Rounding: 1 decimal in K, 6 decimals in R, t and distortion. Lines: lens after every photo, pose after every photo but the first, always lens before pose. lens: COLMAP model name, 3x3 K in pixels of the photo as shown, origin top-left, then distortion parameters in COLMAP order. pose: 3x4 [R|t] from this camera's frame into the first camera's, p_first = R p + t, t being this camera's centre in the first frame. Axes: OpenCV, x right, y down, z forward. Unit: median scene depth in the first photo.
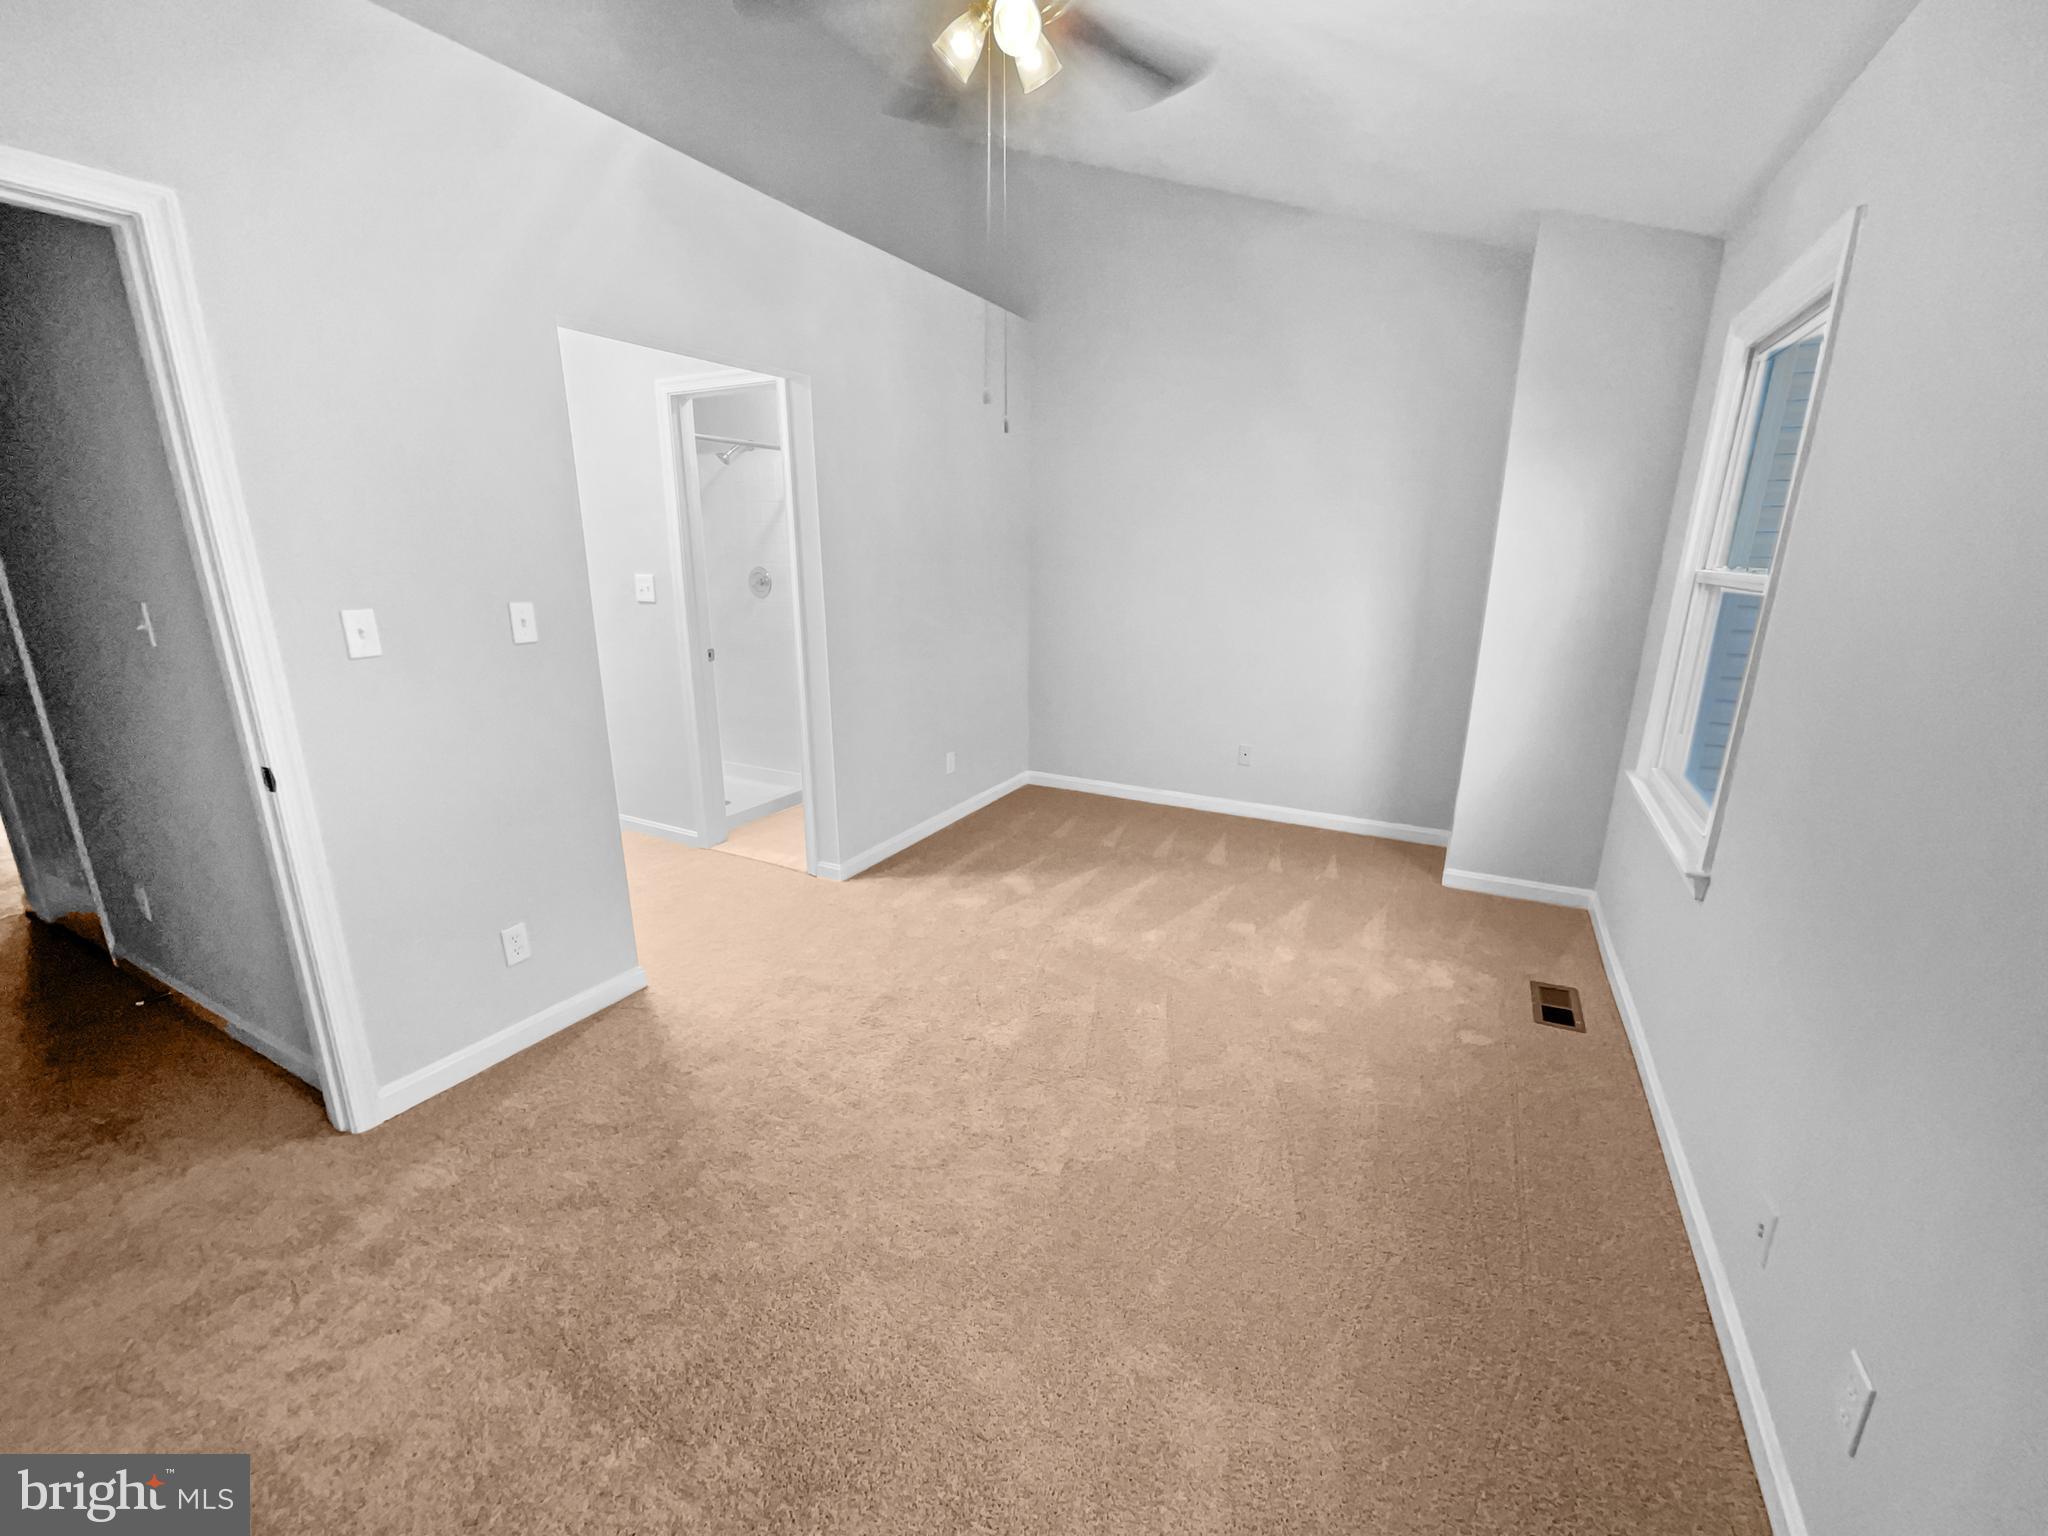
lens RADIAL K [[831.1, 0, 1015.1], [0, 831.1, 782.7], [0, 0, 1]] dist [-0.004523, -0.000026]
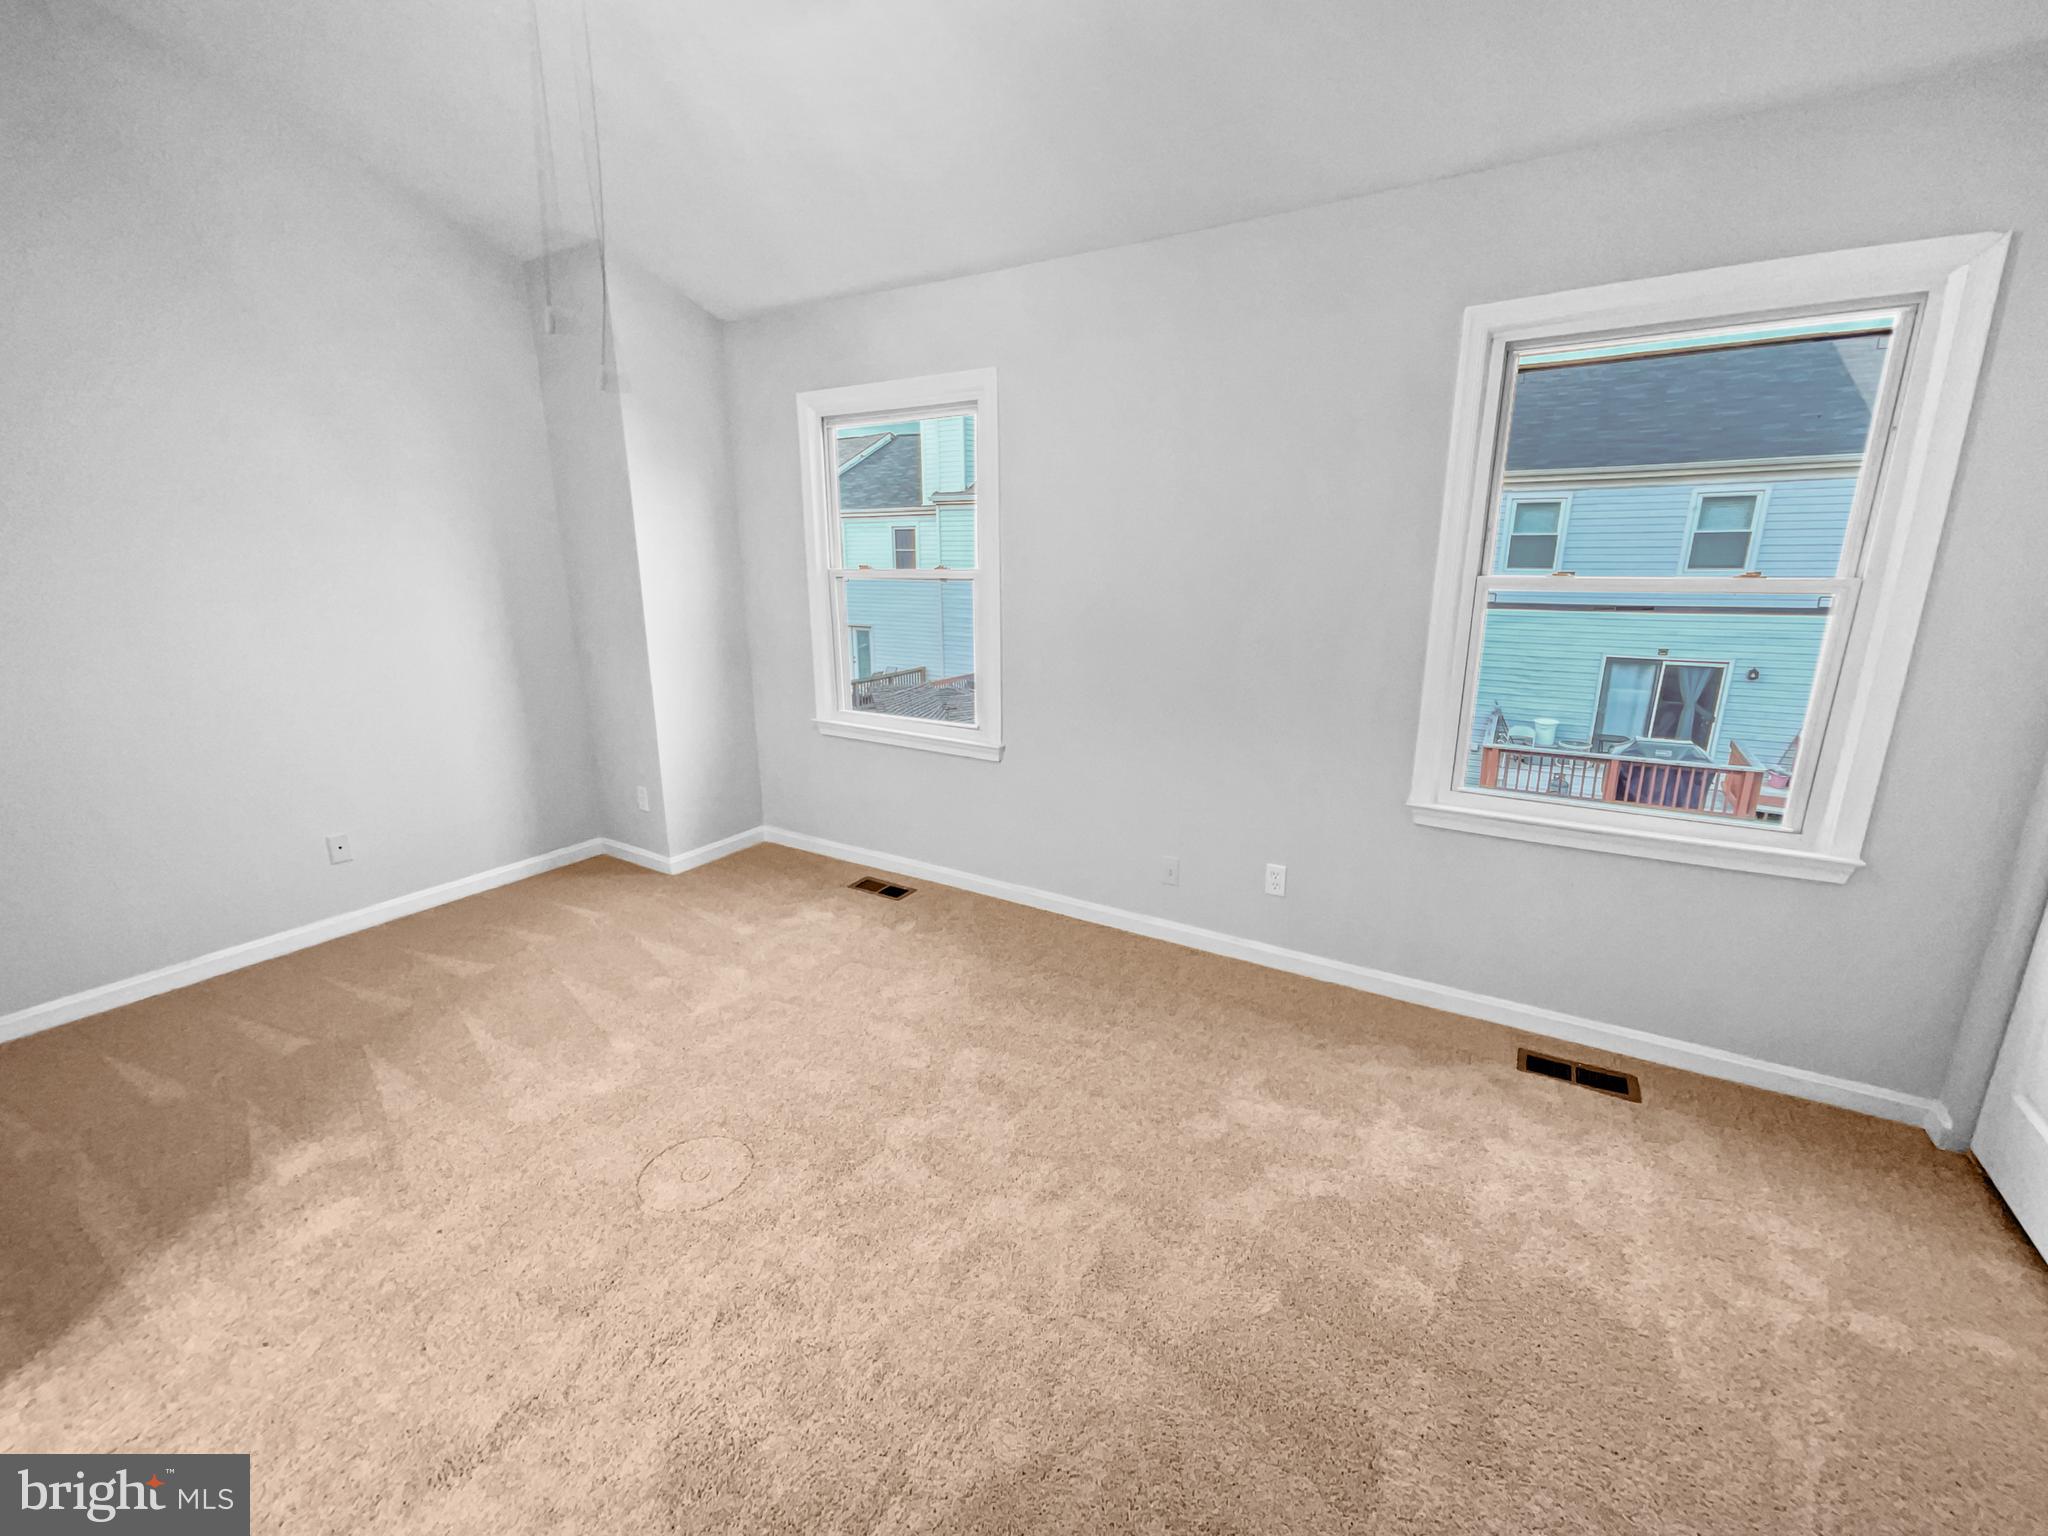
lens RADIAL K [[831.1, 0, 1014.3], [0, 831.1, 751.7], [0, 0, 1]] dist [-0.004523, -0.000026]
pose [[0.076406, -0.235566, 0.968850, -0.452043], [0.282176, 0.937076, 0.205587, -0.121674], [-0.956315, 0.257678, 0.138069, 0.409788]]
